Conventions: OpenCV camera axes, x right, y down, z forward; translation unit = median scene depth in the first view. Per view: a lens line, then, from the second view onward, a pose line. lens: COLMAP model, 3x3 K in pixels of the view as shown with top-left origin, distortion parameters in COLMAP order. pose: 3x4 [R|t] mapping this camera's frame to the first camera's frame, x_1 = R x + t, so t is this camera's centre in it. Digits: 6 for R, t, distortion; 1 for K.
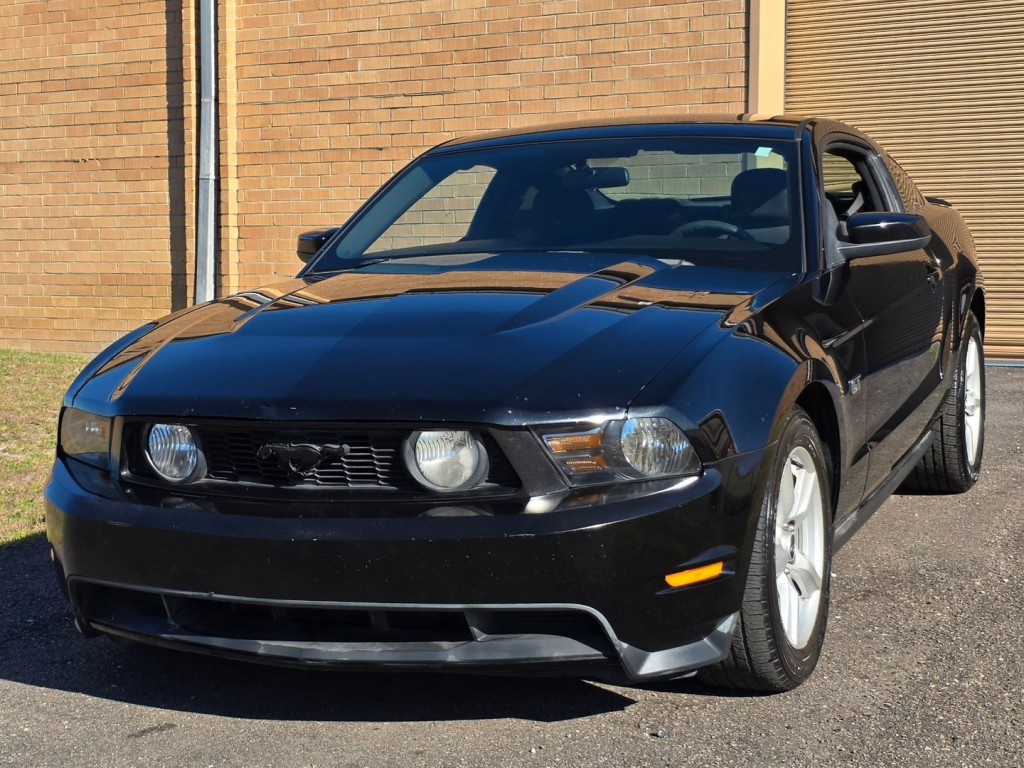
lens RADIAL K [[1890.9, 0, 542.0], [0, 1890.9, 383.2], [0, 0, 1]] dist [0.208063, -0.817270]
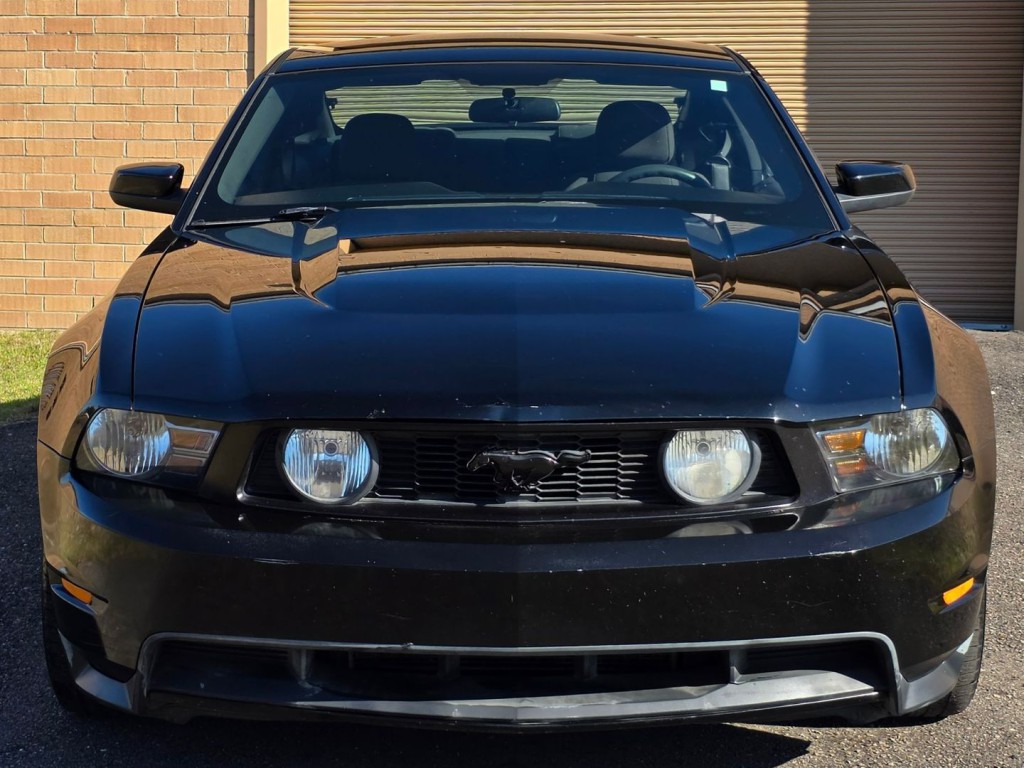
lens RADIAL K [[2312.4, 0, 512.0], [0, 2312.4, 384.0], [0, 0, 1]] dist [0.033620, -0.217875]
pose [[0.915043, -0.017470, 0.402977, -0.515965], [0.009310, 0.999710, 0.022200, -0.017107], [-0.403248, -0.016563, 0.914941, 0.118653]]
